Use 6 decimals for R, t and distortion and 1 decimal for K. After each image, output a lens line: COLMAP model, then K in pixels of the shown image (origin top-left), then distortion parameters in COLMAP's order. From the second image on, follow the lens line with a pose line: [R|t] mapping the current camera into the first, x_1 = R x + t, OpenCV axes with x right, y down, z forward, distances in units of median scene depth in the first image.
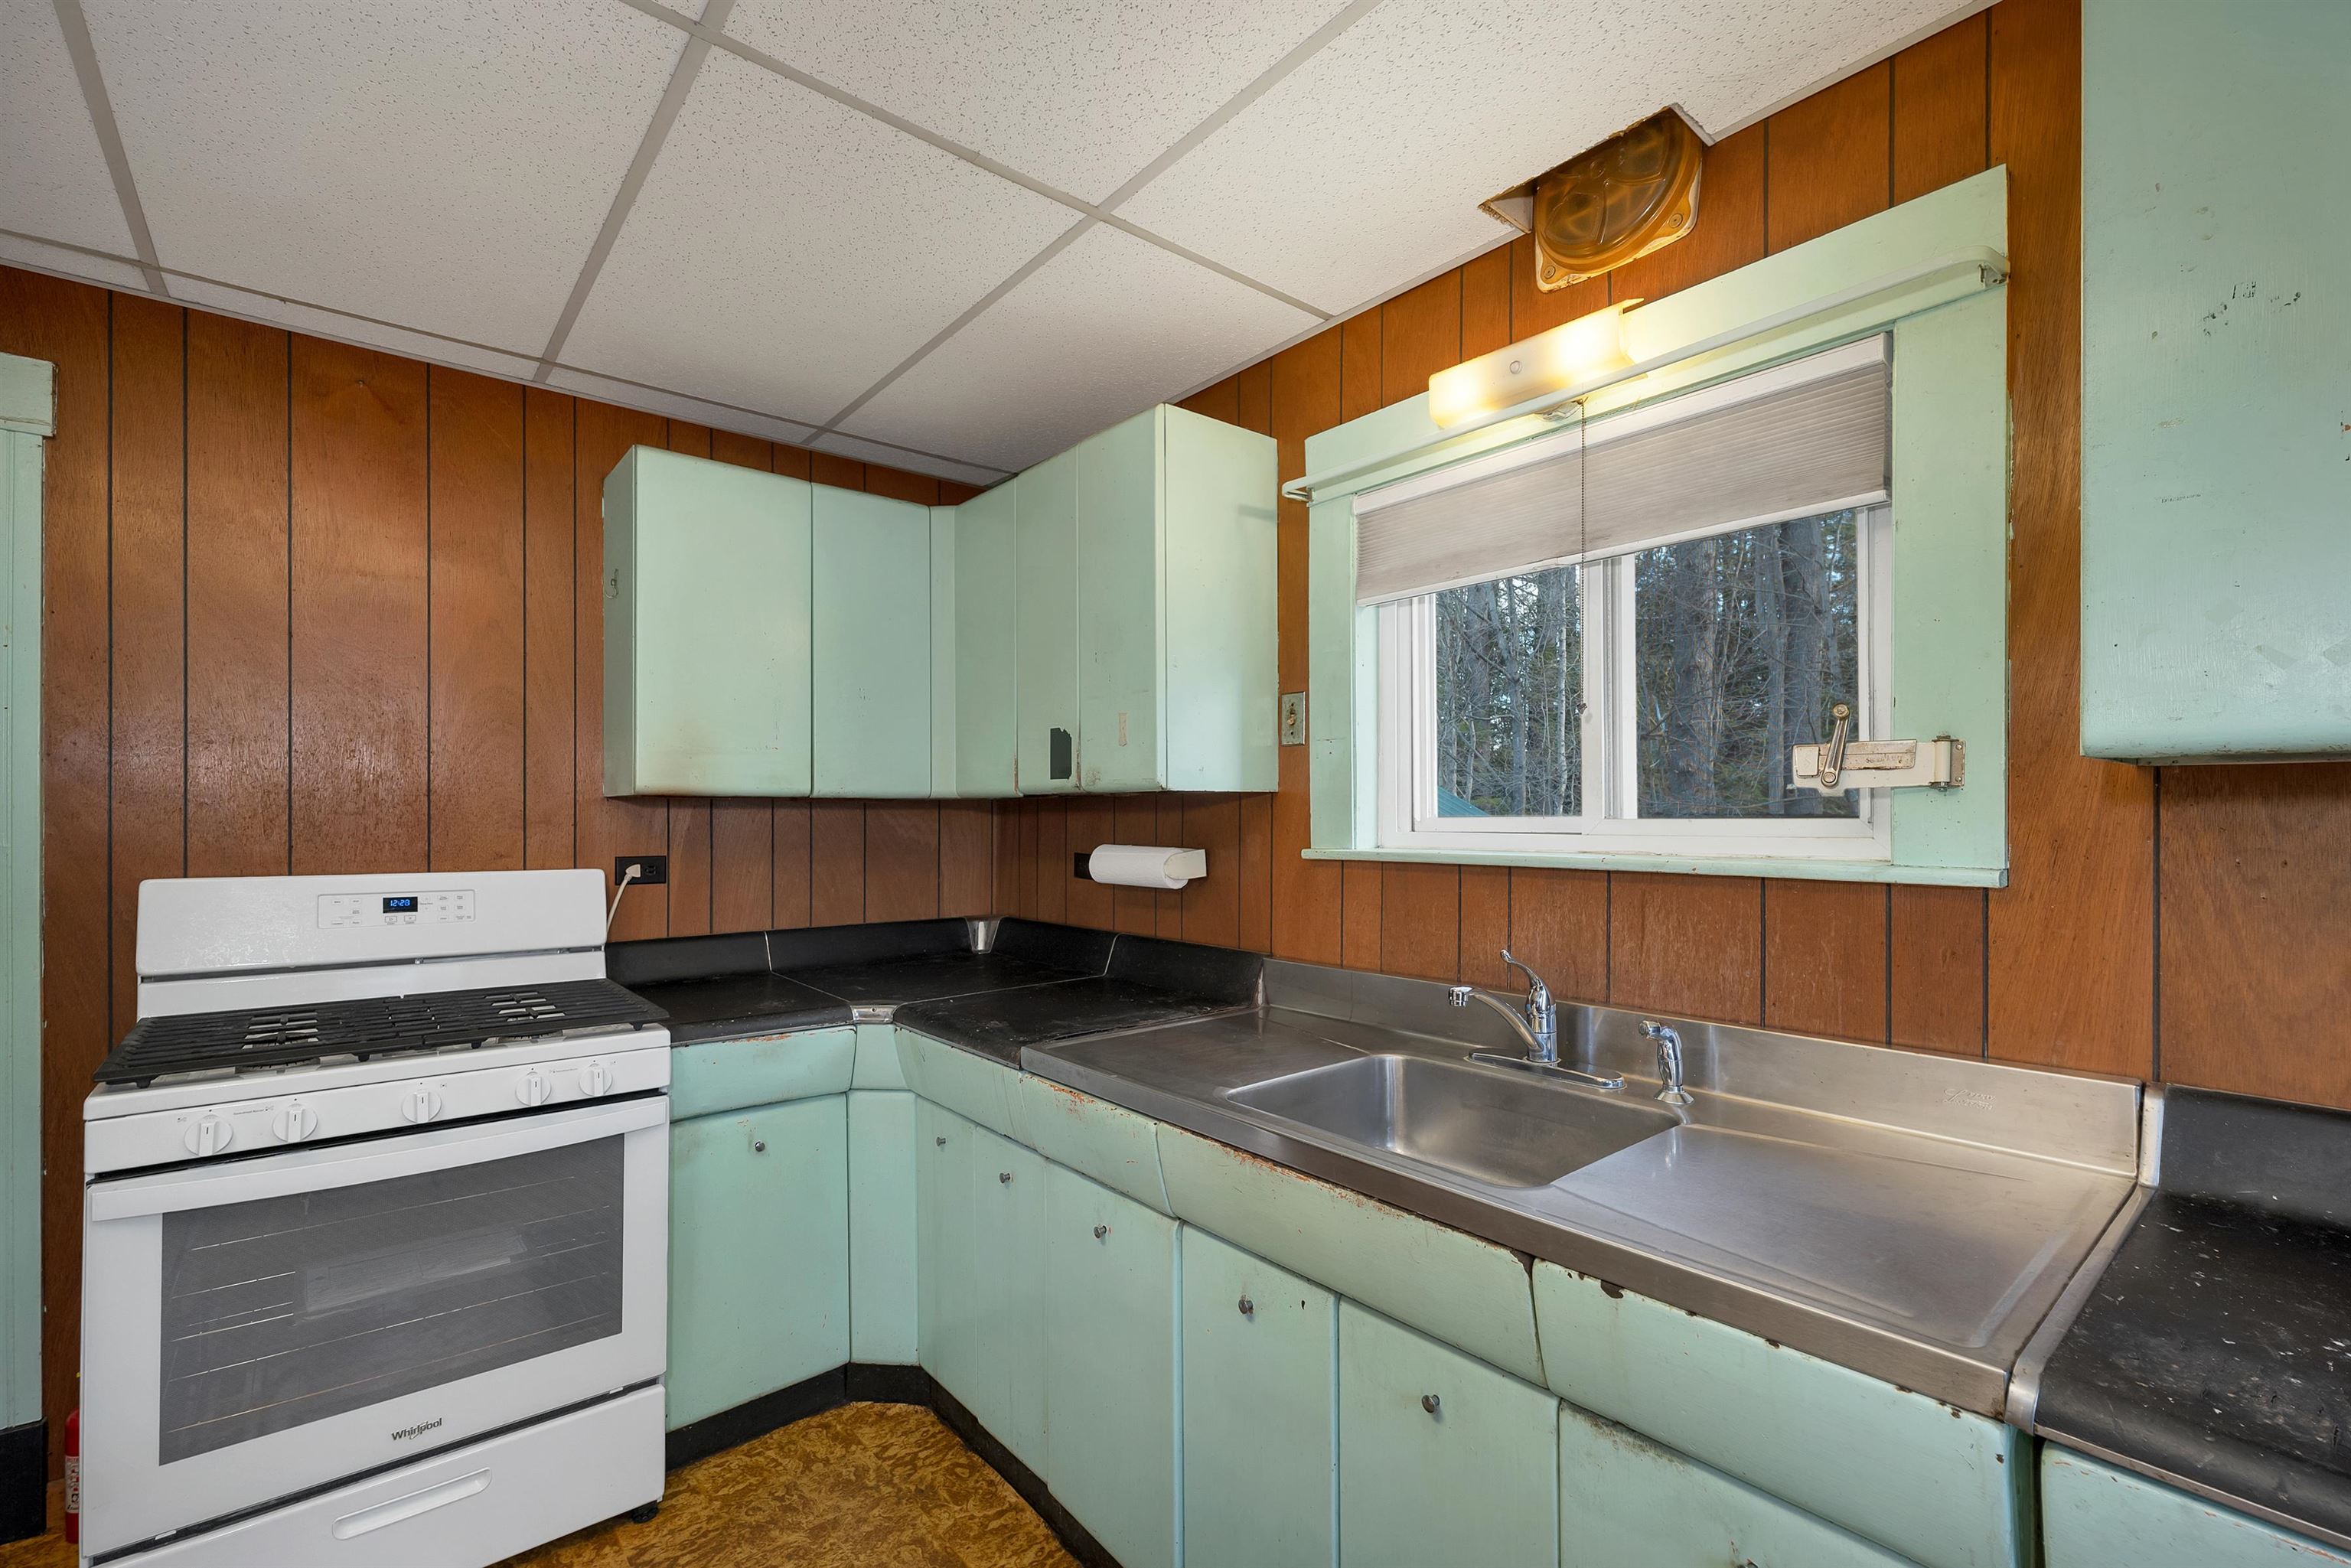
lens RADIAL K [[1020.6, 0, 1183.9], [0, 1020.6, 815.8], [0, 0, 1]] dist [0.011587, -0.000531]
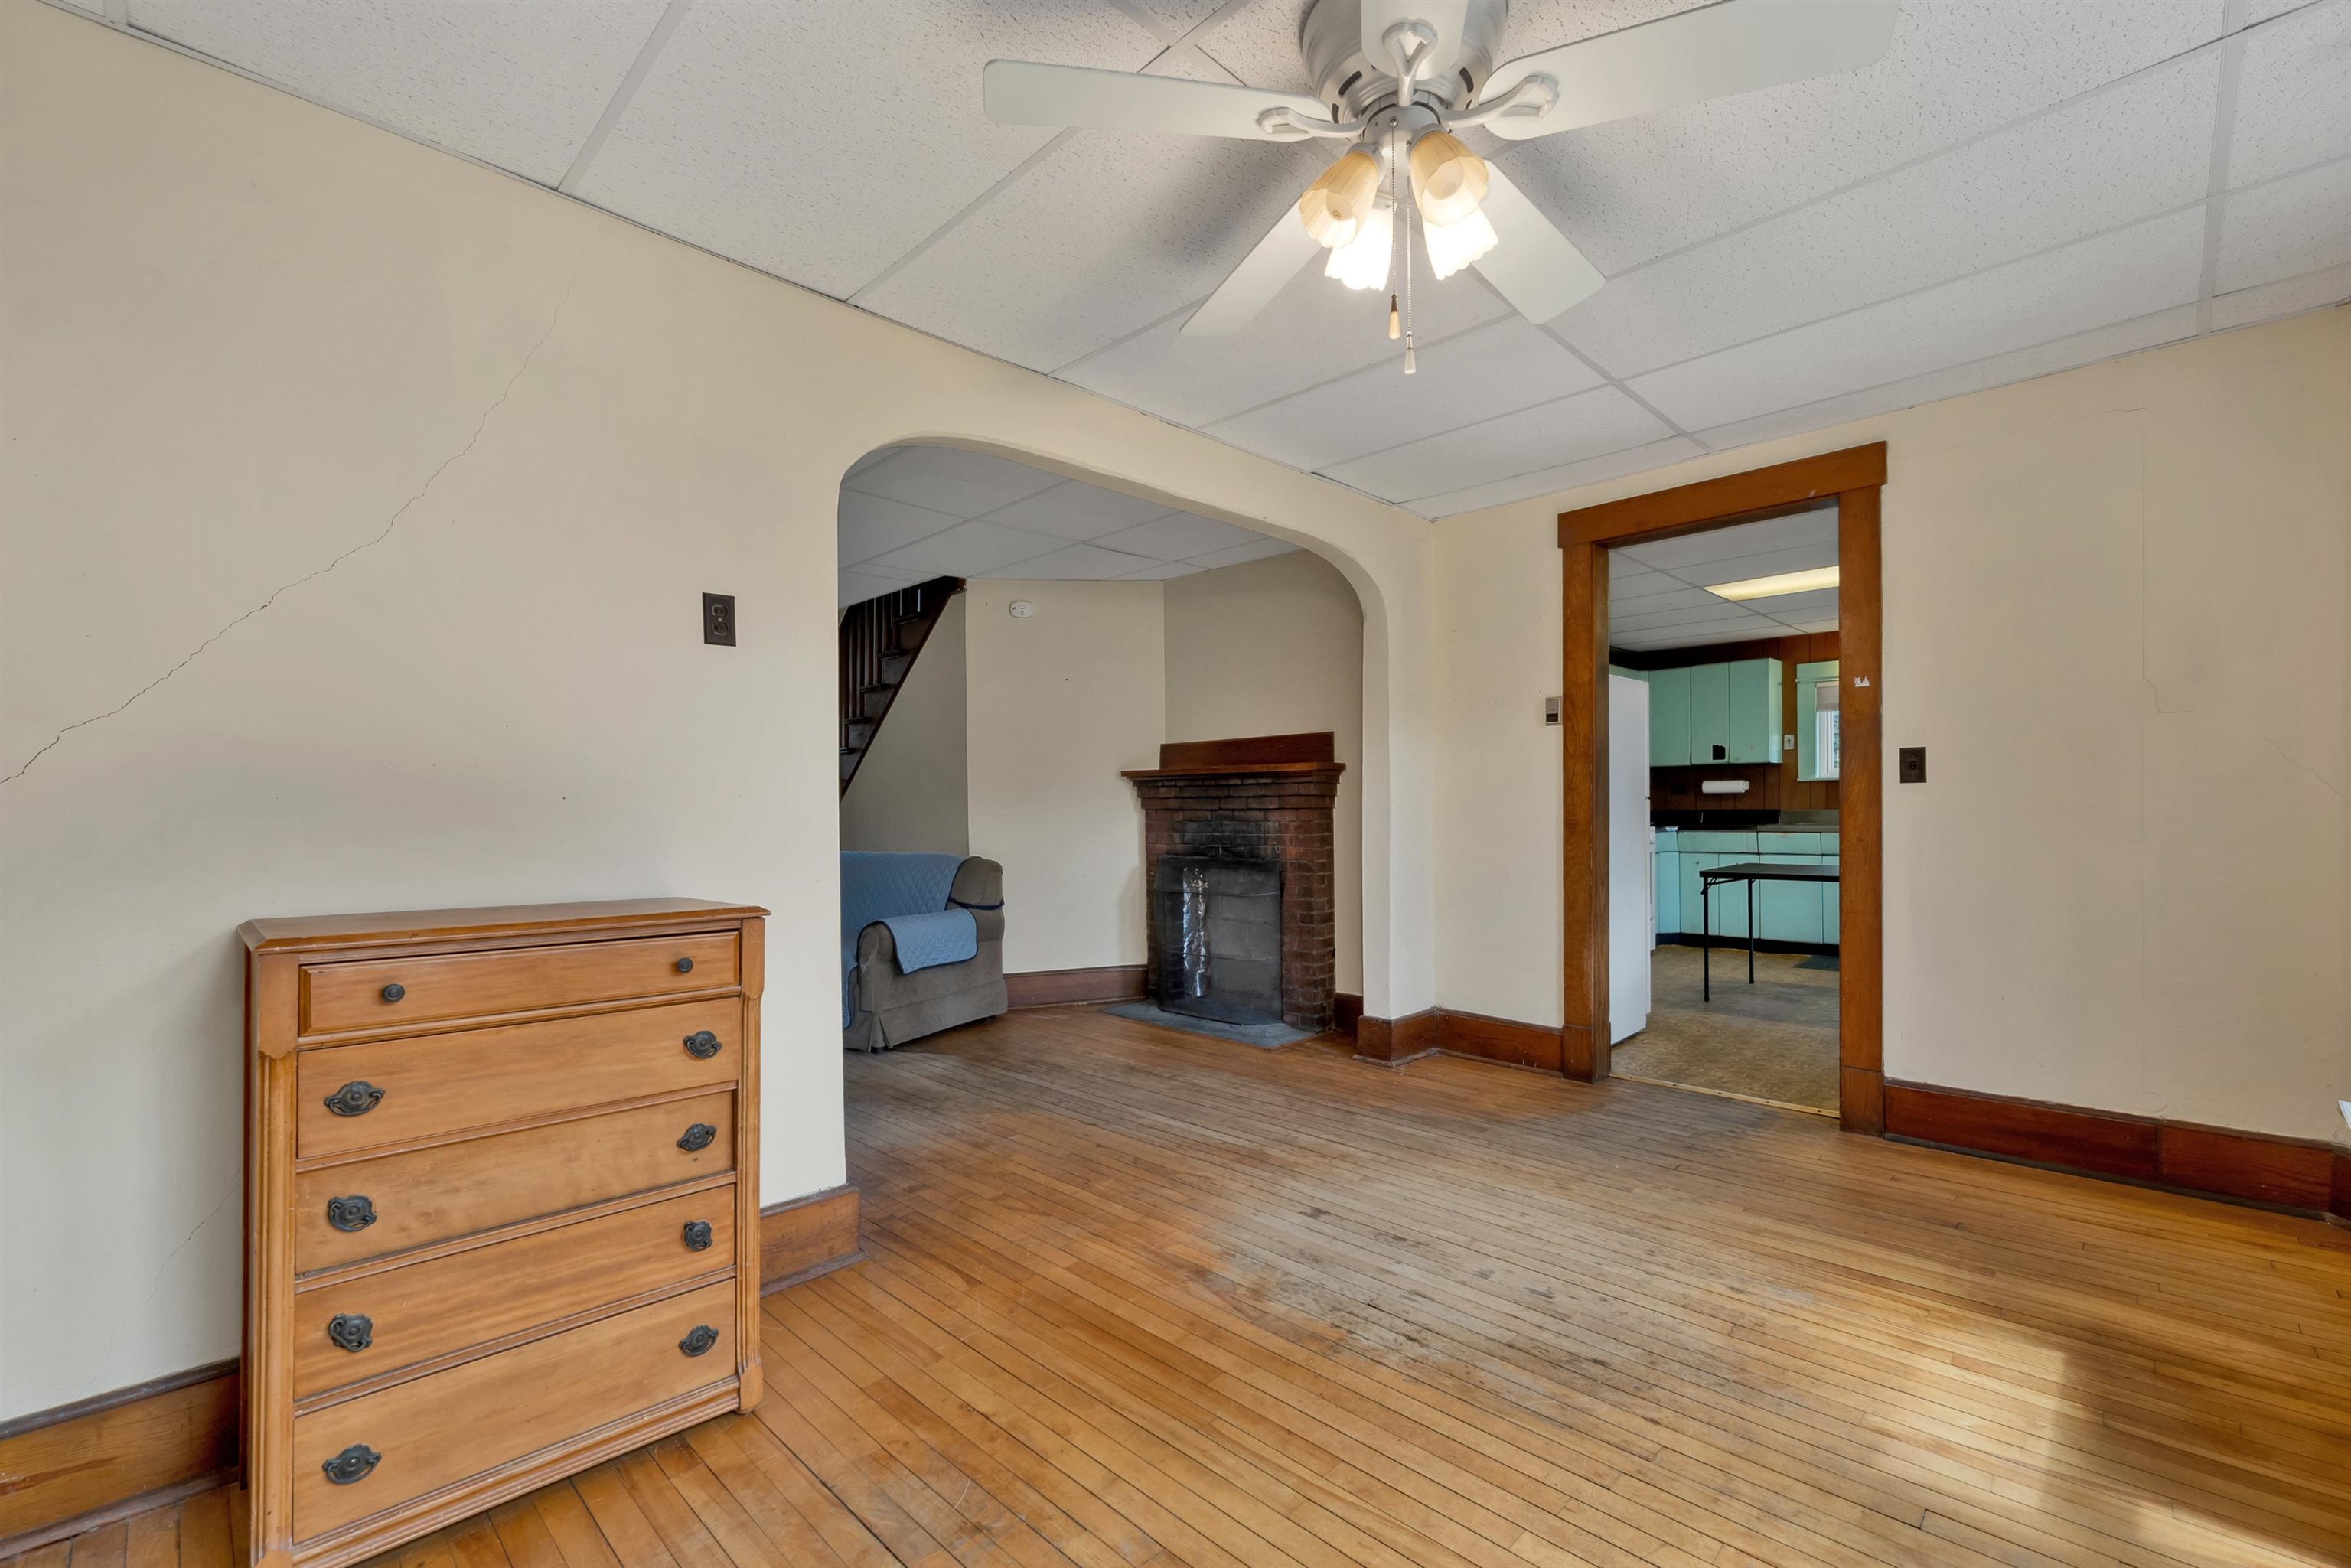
lens RADIAL K [[991.2, 0, 1177.8], [0, 991.2, 806.9], [0, 0, 1]] dist [0.000277, -0.000464]
pose [[0.995464, -0.015252, 0.093909, -2.314238], [0.015265, 0.999883, 0.000576, 0.094556], [-0.093907, 0.000860, 0.995581, -2.201183]]
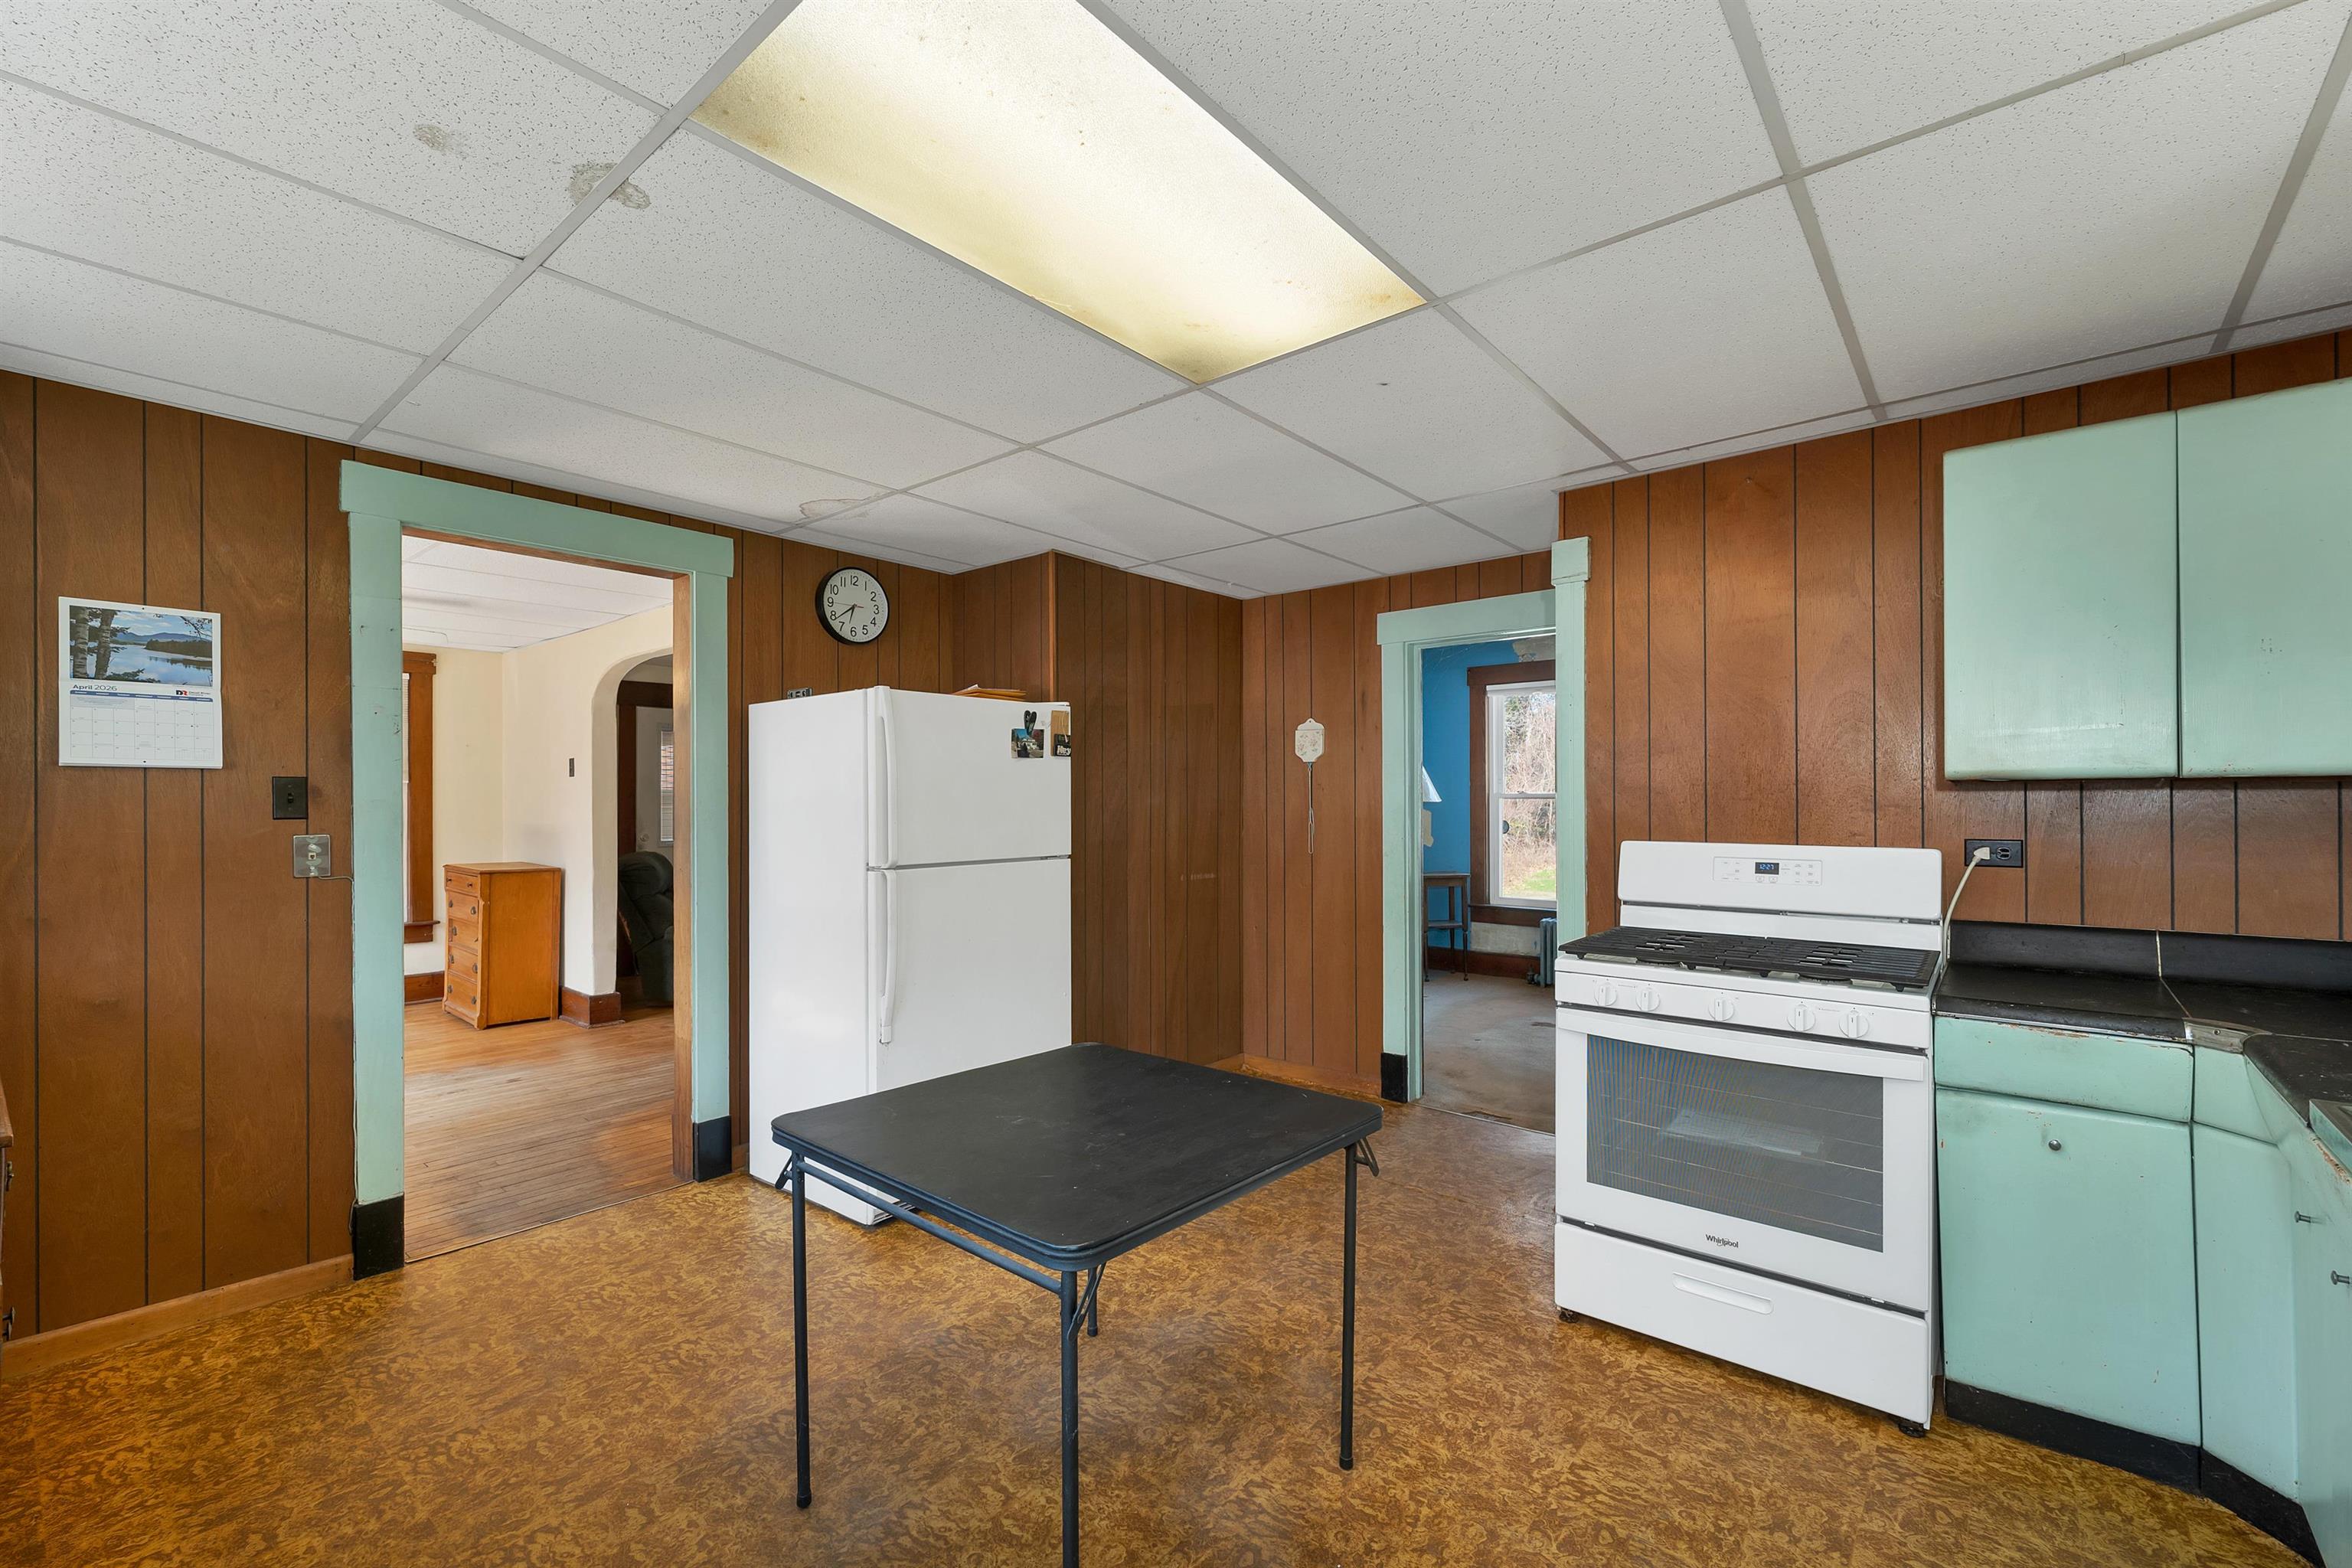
lens RADIAL K [[991.7, 0, 1178.3], [0, 991.7, 806.9], [0, 0, 1]] dist [0.000277, -0.000464]
pose [[0.181437, 0.001058, -0.983402, 0.341230], [0.001894, 0.999997, 0.001425, 0.005030], [0.983401, -0.002121, 0.181434, 0.029842]]
